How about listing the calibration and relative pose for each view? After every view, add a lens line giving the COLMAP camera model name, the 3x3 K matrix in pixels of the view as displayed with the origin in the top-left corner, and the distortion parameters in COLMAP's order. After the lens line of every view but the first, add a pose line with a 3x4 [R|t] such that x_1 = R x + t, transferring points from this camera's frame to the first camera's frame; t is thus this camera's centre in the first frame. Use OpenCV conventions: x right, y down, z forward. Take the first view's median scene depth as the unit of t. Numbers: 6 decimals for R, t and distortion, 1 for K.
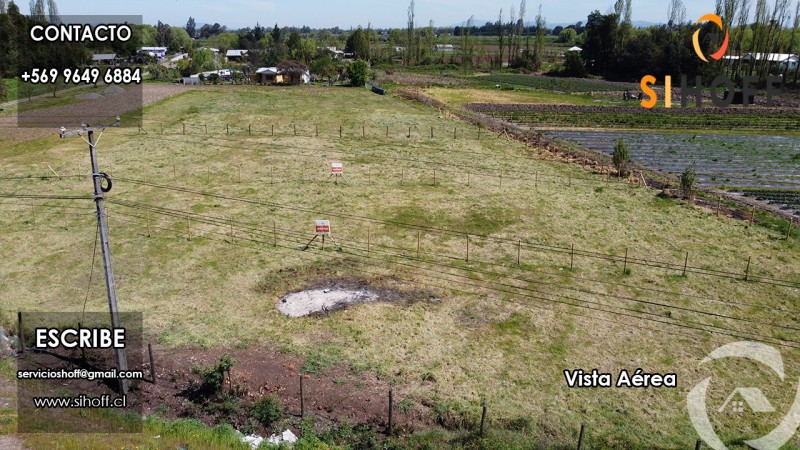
lens RADIAL K [[610.1, 0, 398.8], [0, 610.1, 225.7], [0, 0, 1]] dist [-0.007259, -0.007387]
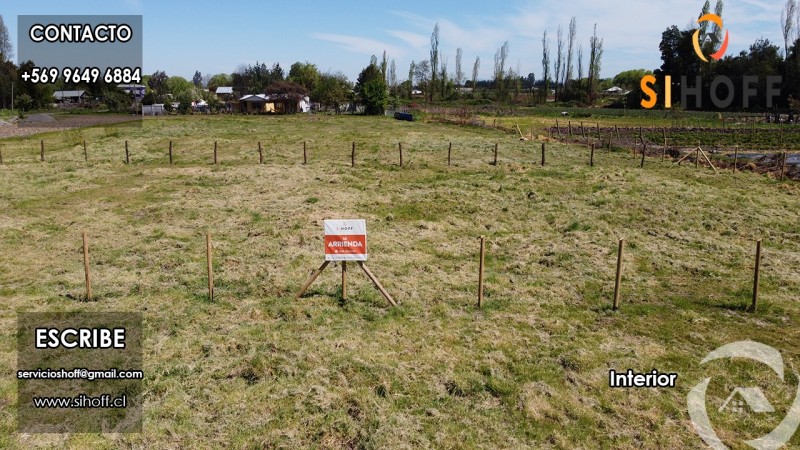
lens RADIAL K [[610.1, 0, 400.0], [0, 610.1, 223.5], [0, 0, 1]] dist [-0.007259, -0.007387]
pose [[0.999918, -0.004615, -0.011970, -0.078538], [0.003471, 0.995577, -0.093884, -0.079239], [0.012350, 0.093835, 0.995511, 0.775262]]
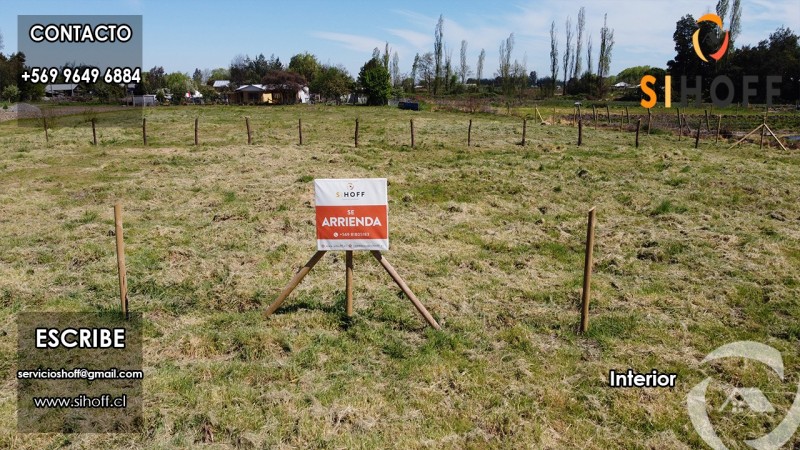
lens RADIAL K [[610.1, 0, 400.2], [0, 610.1, 224.7], [0, 0, 1]] dist [-0.007259, -0.007387]
pose [[0.999908, -0.003572, -0.013062, -0.090584], [0.002371, 0.995865, -0.090818, -0.080594], [0.013332, 0.090779, 0.995782, 0.880958]]
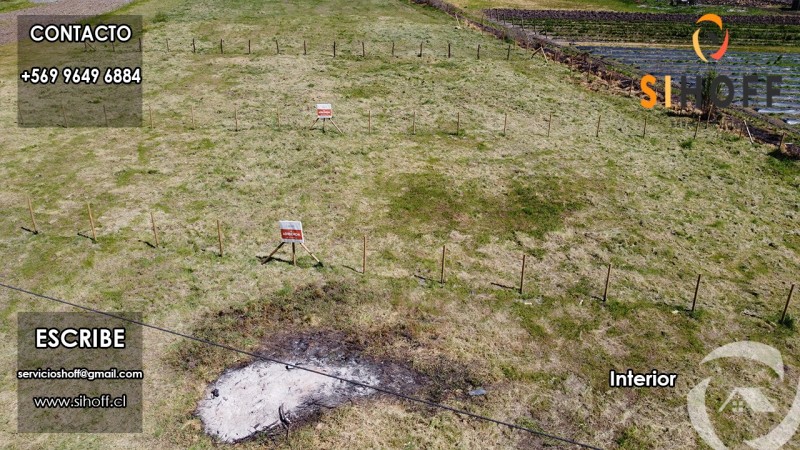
lens RADIAL K [[610.1, 0, 400.5], [0, 610.1, 223.8], [0, 0, 1]] dist [-0.007259, -0.007387]
pose [[0.999975, 0.003514, -0.006075, -0.005617], [-0.002564, 0.988692, 0.149936, -0.071434], [0.006533, -0.149917, 0.988677, 0.264951]]
